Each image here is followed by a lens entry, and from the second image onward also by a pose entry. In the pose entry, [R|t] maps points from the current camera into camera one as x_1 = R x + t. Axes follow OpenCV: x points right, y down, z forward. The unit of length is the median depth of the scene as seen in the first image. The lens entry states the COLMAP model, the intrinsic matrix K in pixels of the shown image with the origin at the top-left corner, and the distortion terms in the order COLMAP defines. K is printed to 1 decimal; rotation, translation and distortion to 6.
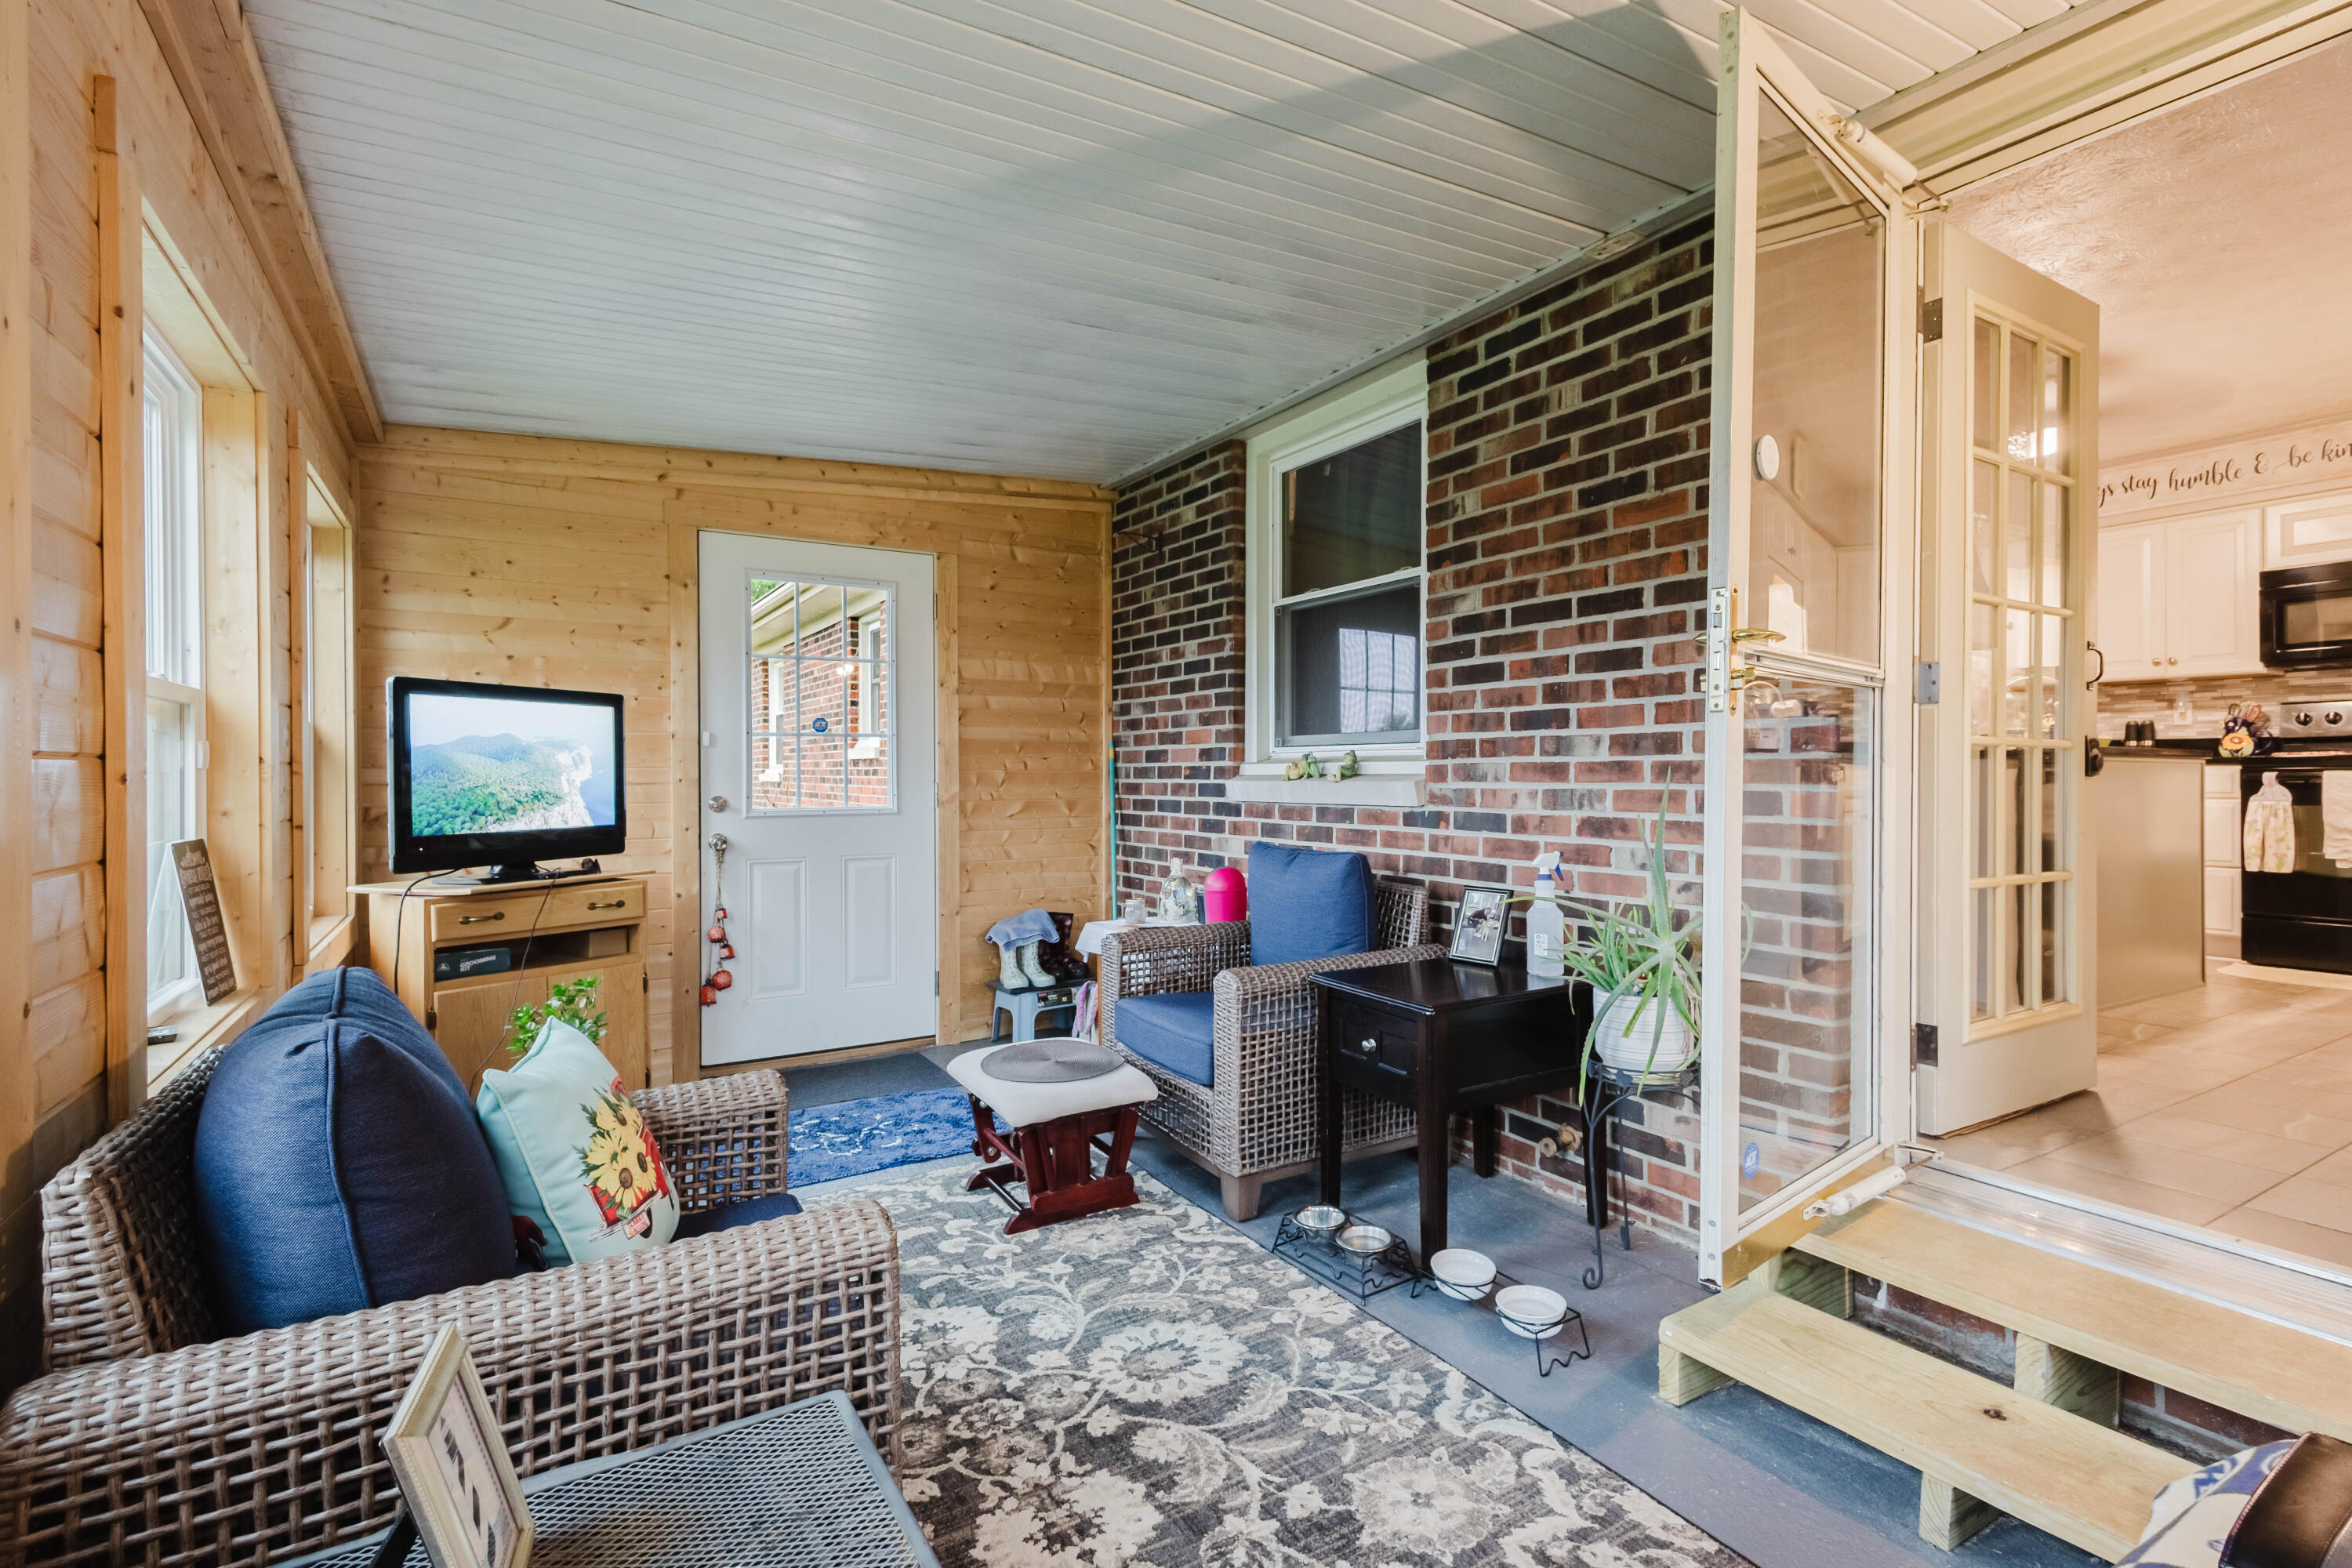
lens RADIAL K [[1083.9, 0, 1175.4], [0, 1083.9, 778.6], [0, 0, 1]] dist [0.012601, -0.002747]
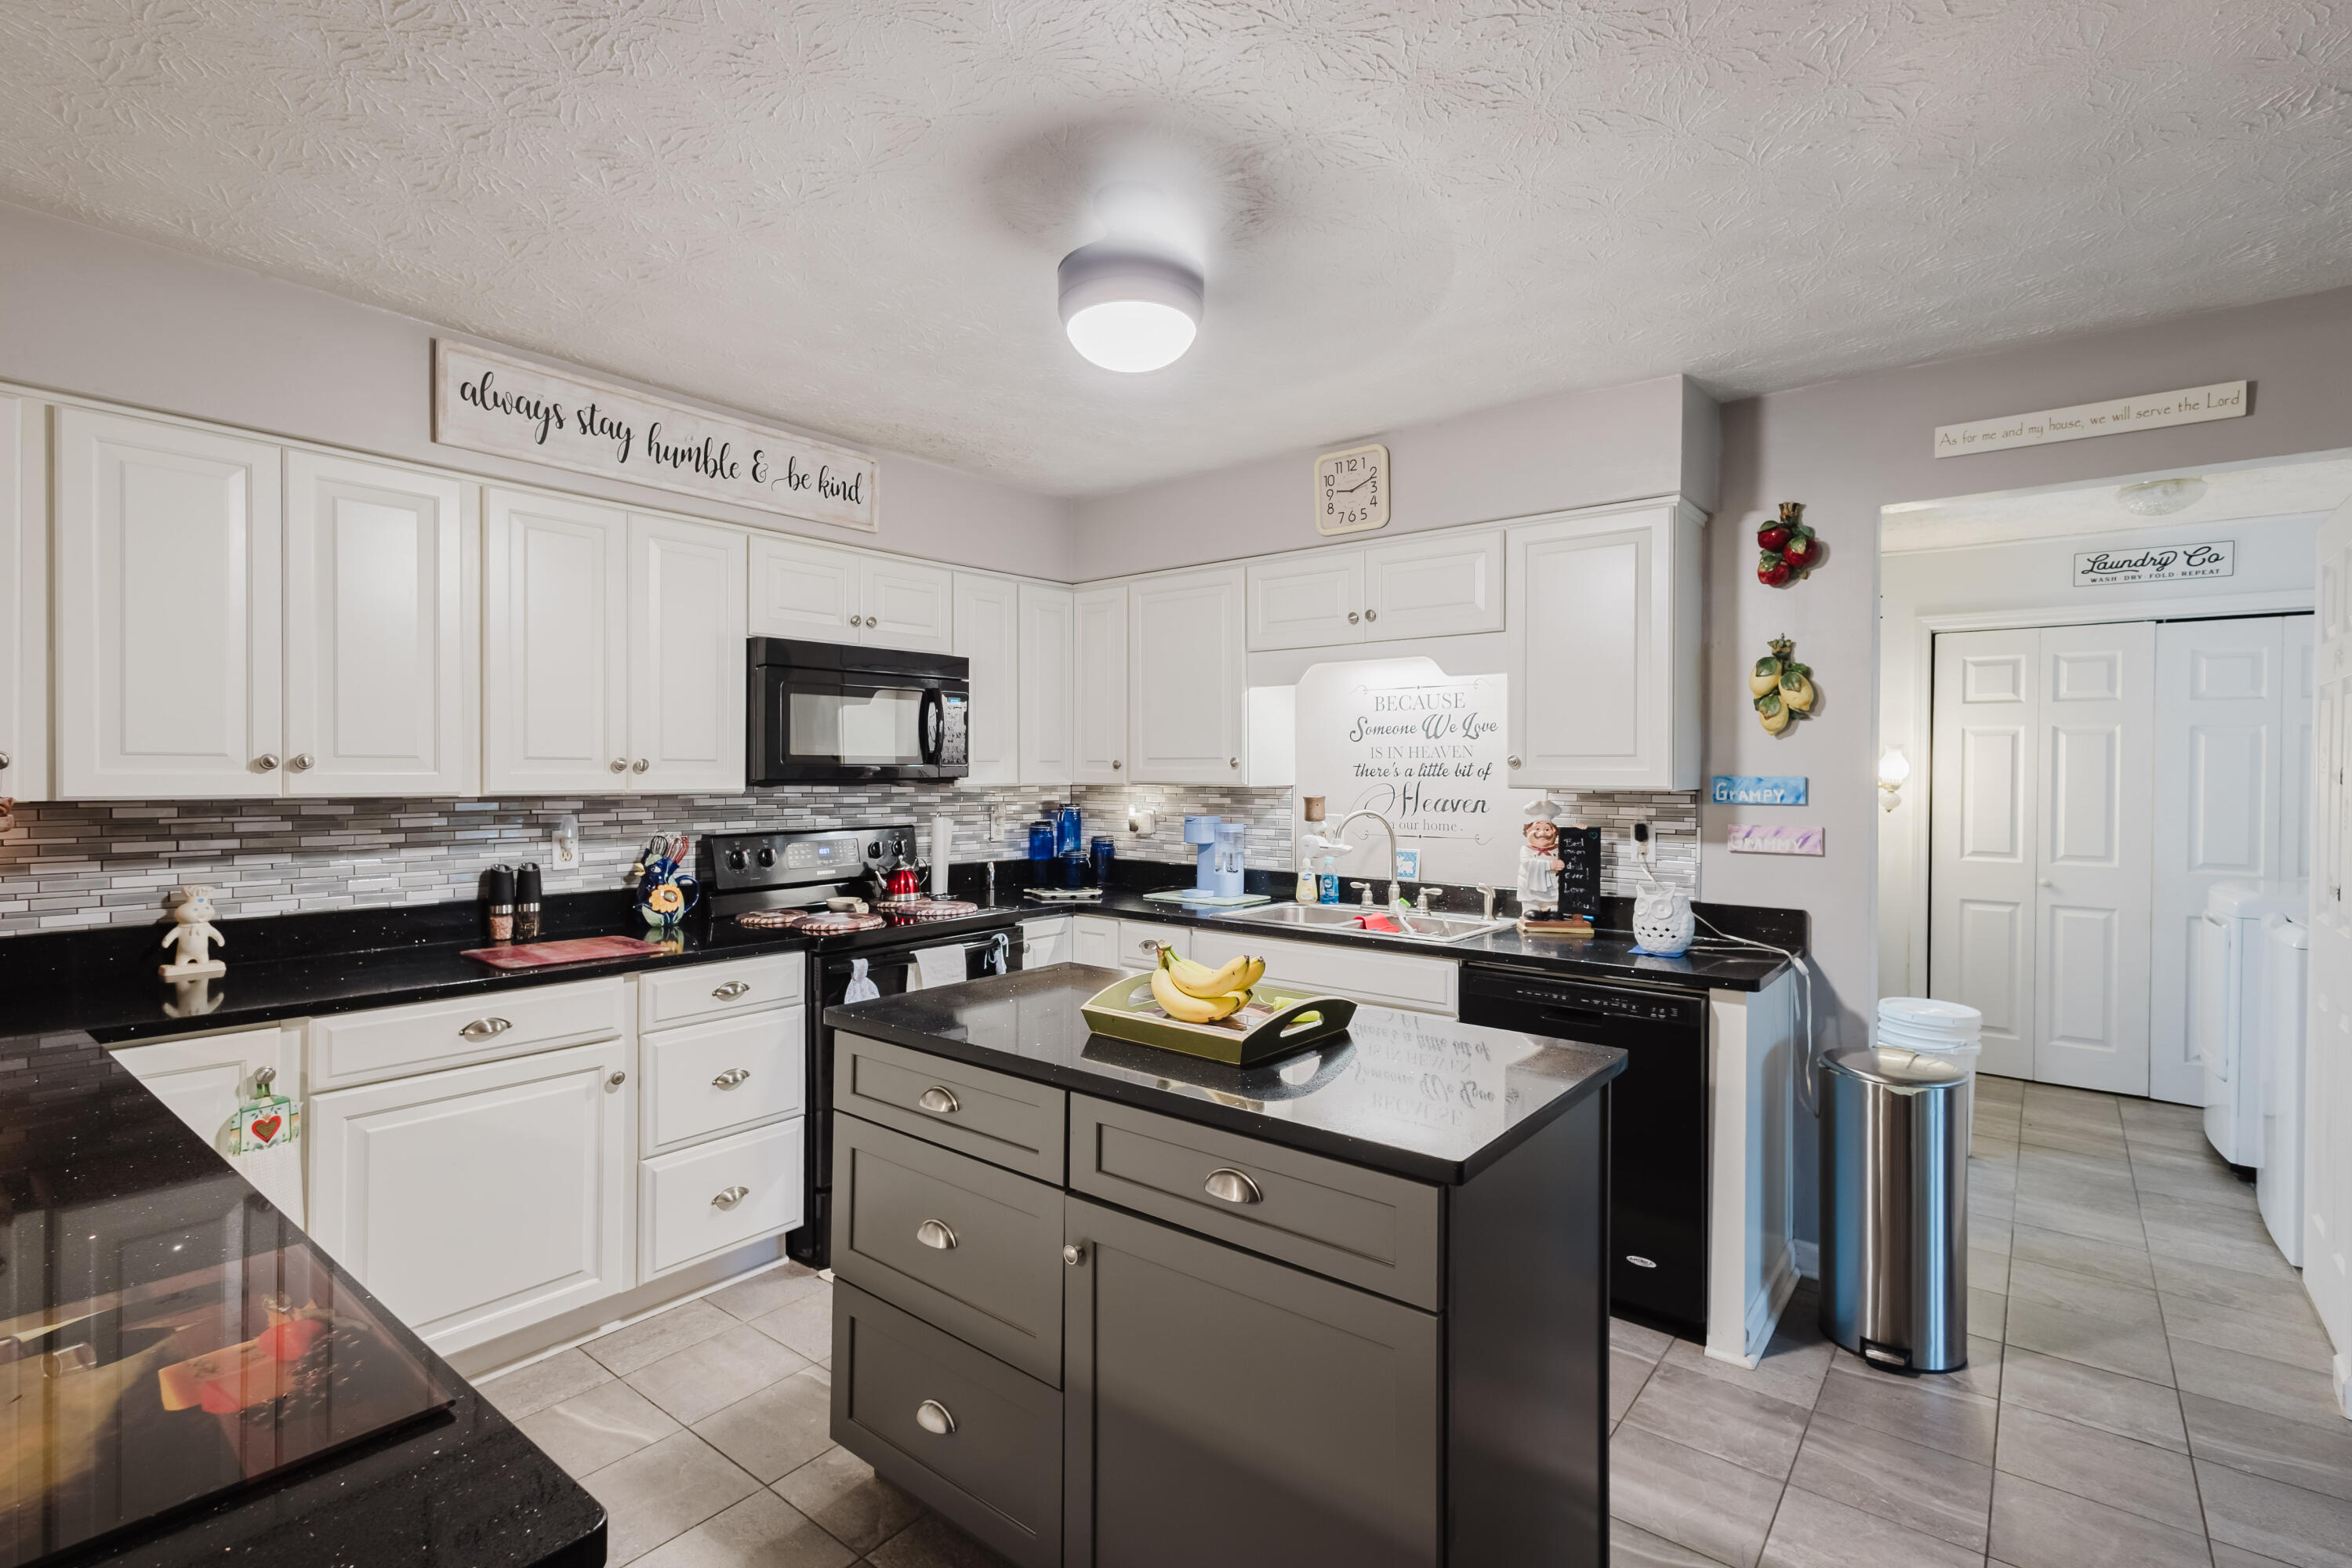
lens RADIAL K [[1083.9, 0, 1175.4], [0, 1083.9, 778.6], [0, 0, 1]] dist [0.012601, -0.002747]
pose [[-0.344923, -0.005654, 0.938614, 0.310067], [-0.001495, 0.999984, 0.005474, -0.108795], [-0.938630, 0.000485, -0.344926, 0.980026]]
